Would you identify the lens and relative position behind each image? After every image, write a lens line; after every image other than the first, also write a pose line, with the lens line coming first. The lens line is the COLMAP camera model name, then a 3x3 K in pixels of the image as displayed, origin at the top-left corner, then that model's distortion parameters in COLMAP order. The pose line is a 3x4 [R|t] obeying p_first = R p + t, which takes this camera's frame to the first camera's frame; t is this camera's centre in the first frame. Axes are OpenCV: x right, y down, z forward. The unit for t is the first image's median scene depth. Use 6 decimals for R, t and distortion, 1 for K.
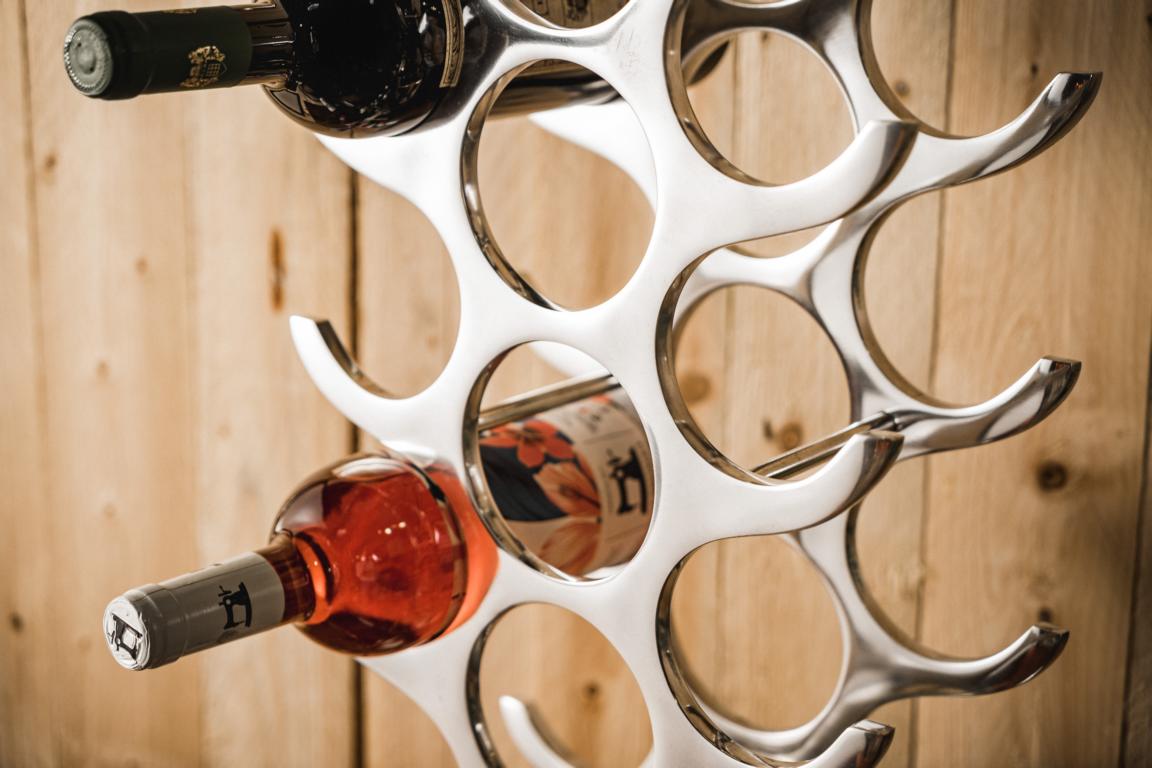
lens RADIAL K [[2225.6, 0, 576.0], [0, 2225.6, 384.0], [0, 0, 1]] dist [0.014871, 0.057667]
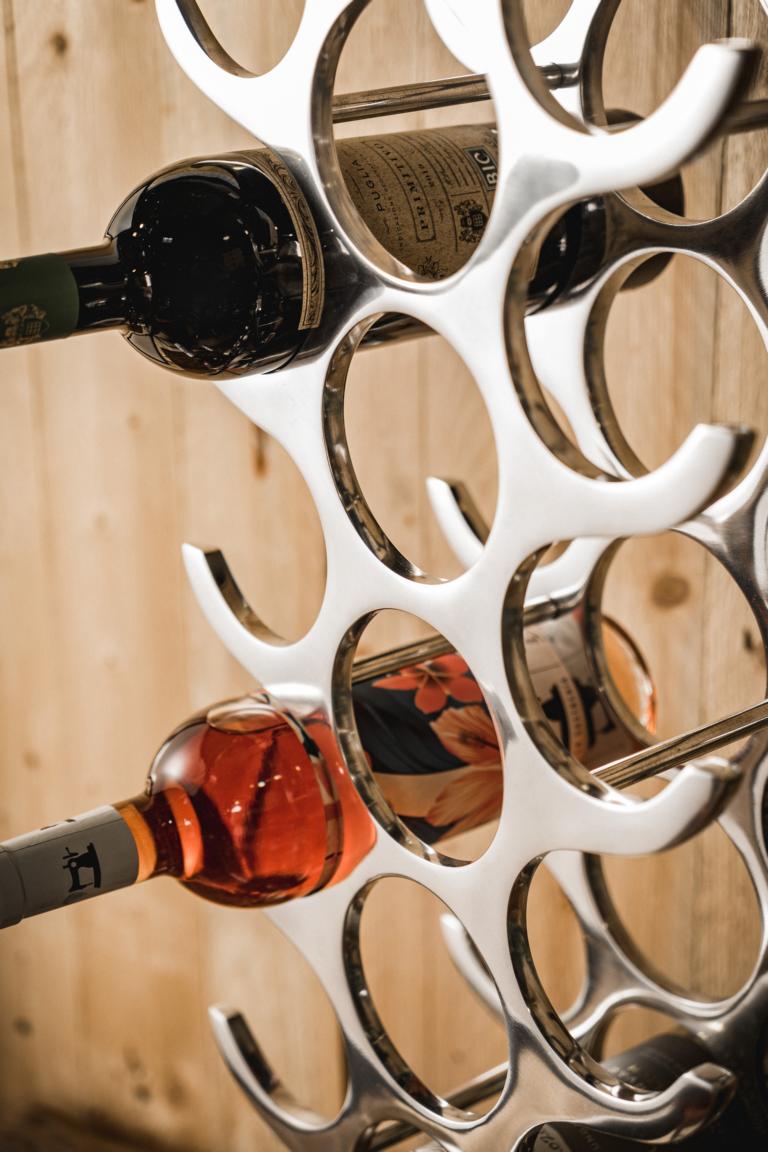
lens RADIAL K [[2225.6, 0, 352.3], [0, 2225.6, 576.5], [0, 0, 1]] dist [0.014871, 0.057667]
pose [[0.974878, 0.041291, -0.218878, 0.162270], [-0.019509, 0.994720, 0.100758, -0.121860], [0.221883, -0.093956, 0.970536, 0.097981]]
